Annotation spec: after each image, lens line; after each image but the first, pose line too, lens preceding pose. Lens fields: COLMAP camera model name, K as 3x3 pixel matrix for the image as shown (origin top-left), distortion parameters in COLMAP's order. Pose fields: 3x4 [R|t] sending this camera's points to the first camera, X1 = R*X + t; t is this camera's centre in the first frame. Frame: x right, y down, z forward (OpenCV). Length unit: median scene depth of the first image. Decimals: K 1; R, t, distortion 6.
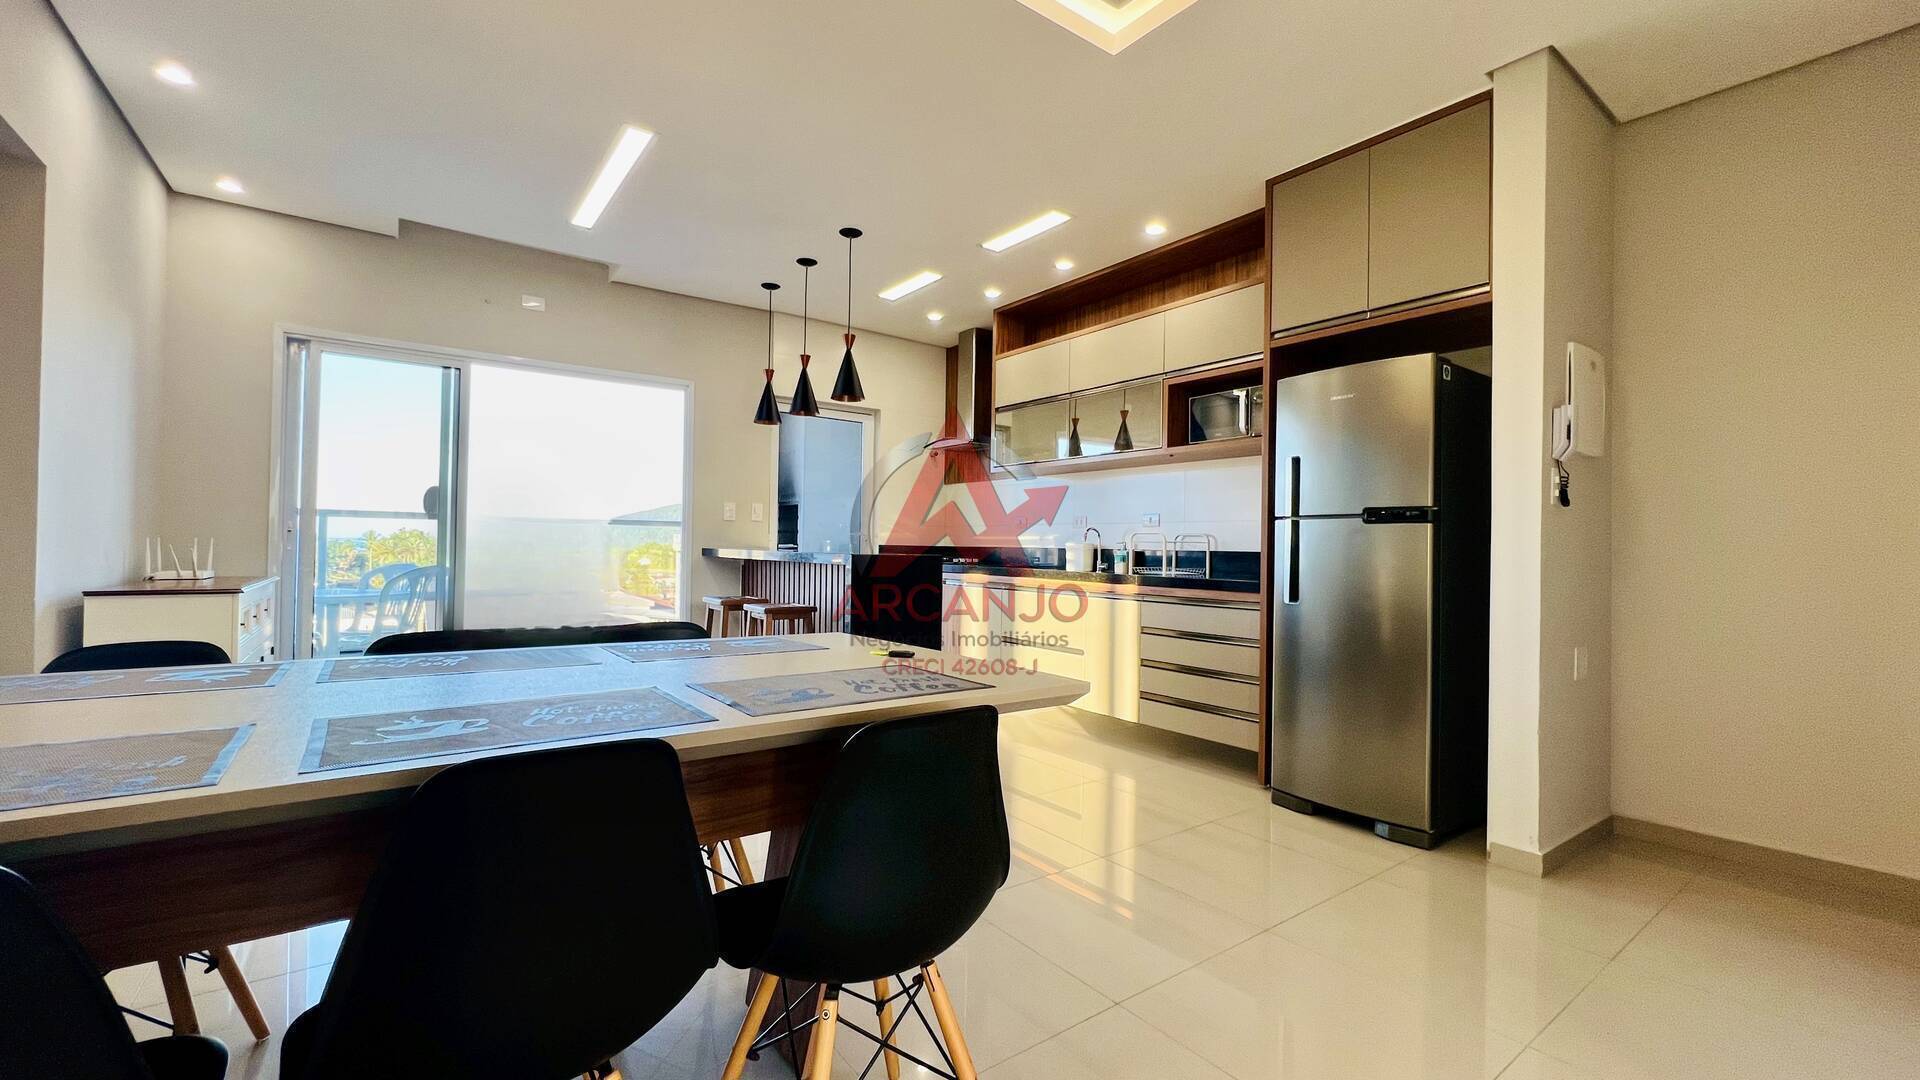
lens RADIAL K [[770.7, 0, 952.9], [0, 770.7, 539.0], [0, 0, 1]] dist [-0.003713, 0.000019]
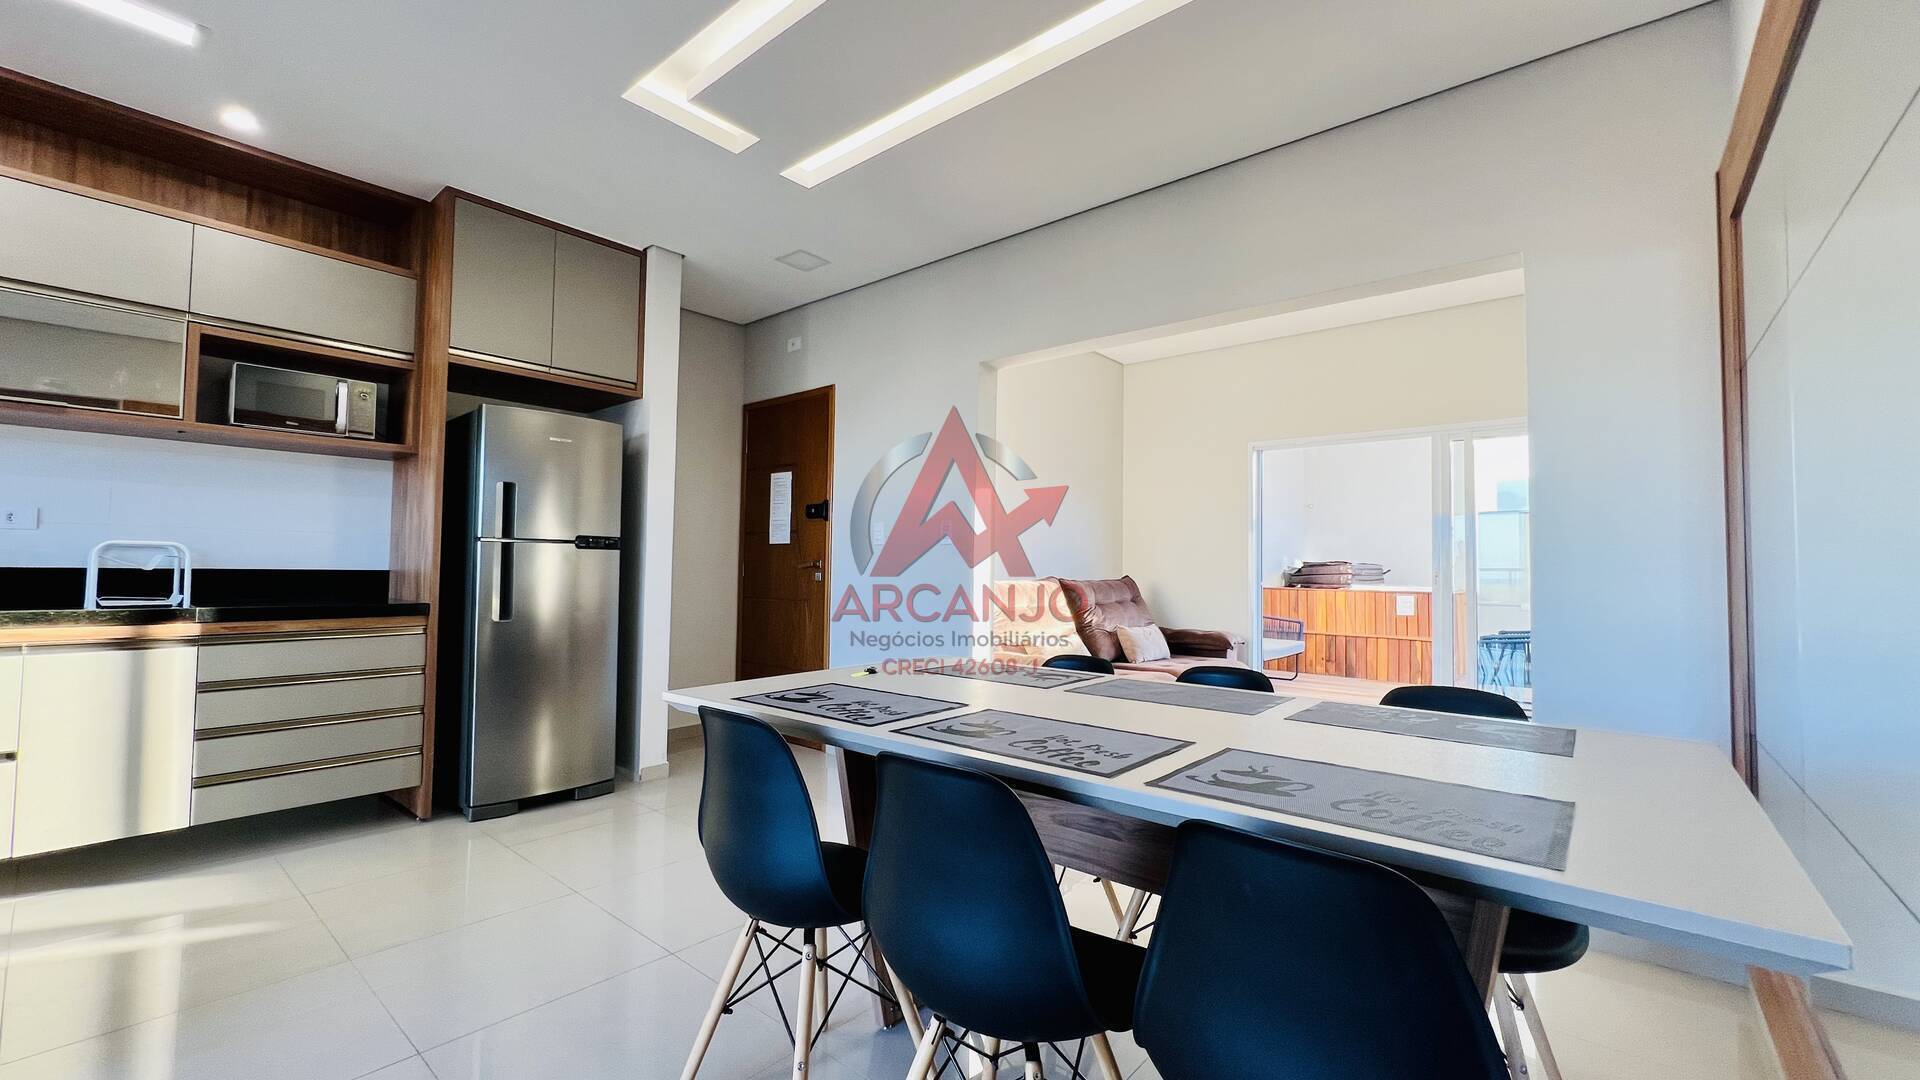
lens RADIAL K [[770.7, 0, 952.9], [0, 770.7, 539.0], [0, 0, 1]] dist [-0.003713, 0.000019]
pose [[-0.222990, 0.019764, 0.974620, -0.561692], [-0.026103, 0.999315, -0.026237, -0.013288], [-0.974471, -0.031291, -0.222321, 0.492768]]
